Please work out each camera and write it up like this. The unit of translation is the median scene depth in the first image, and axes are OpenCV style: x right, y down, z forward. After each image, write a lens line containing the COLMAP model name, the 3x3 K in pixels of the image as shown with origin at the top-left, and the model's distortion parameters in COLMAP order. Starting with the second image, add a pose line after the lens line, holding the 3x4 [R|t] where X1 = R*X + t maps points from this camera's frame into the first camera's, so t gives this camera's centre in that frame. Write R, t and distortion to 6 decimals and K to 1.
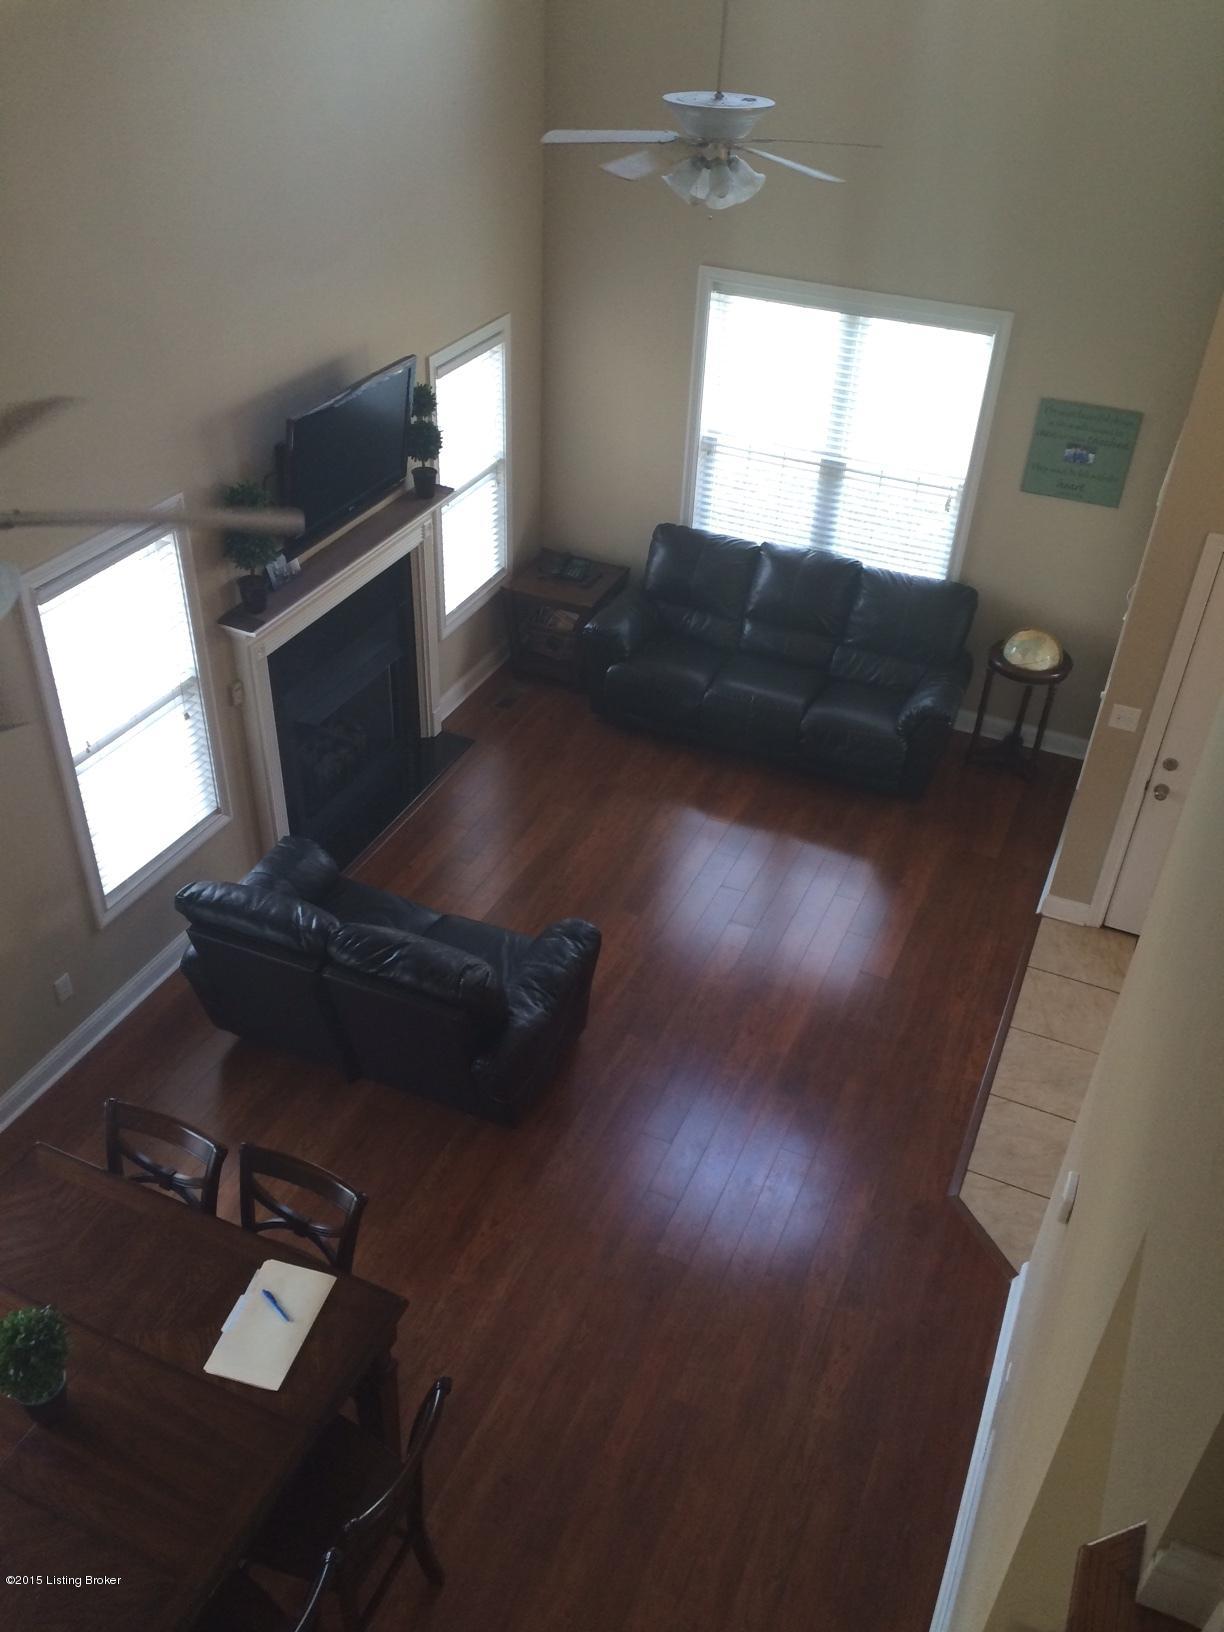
lens RADIAL K [[1396.6, 0, 616.6], [0, 1396.6, 804.2], [0, 0, 1]] dist [0.087516, -0.115206]
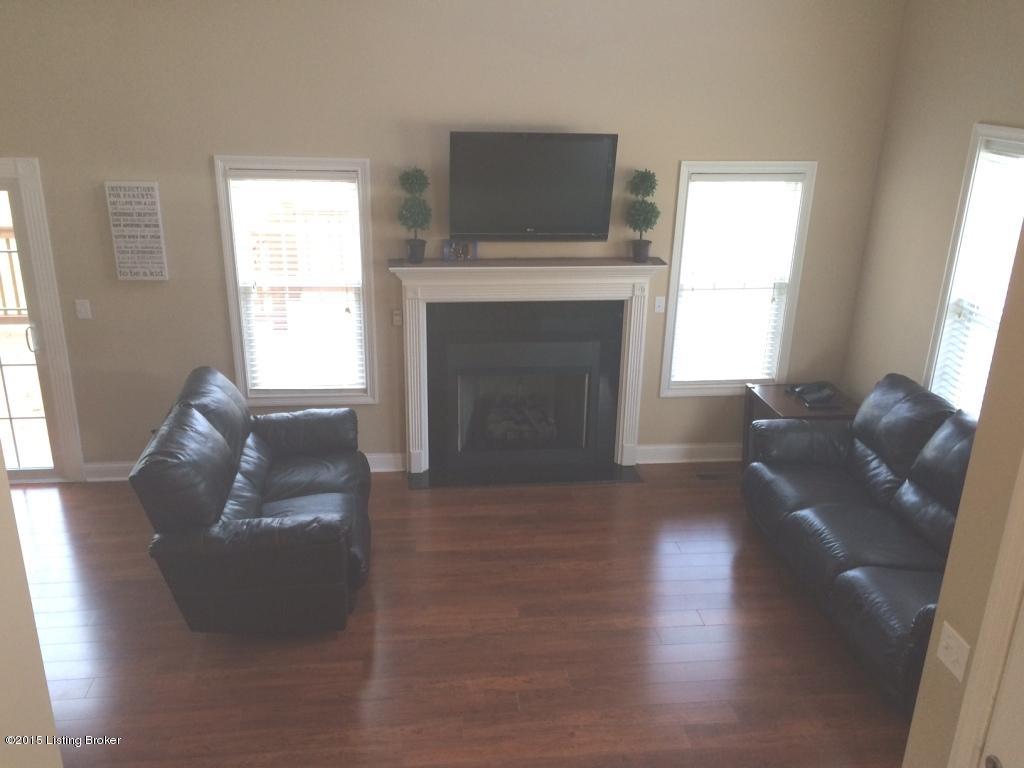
lens RADIAL K [[876.3, 0, 512.0], [0, 876.3, 384.0], [0, 0, 1]] dist [0.087516, -0.115206]
pose [[0.501123, 0.268223, -0.822759, 0.455860], [-0.496283, 0.867946, -0.019321, -0.049655], [0.708928, 0.418003, 0.568062, 0.489410]]
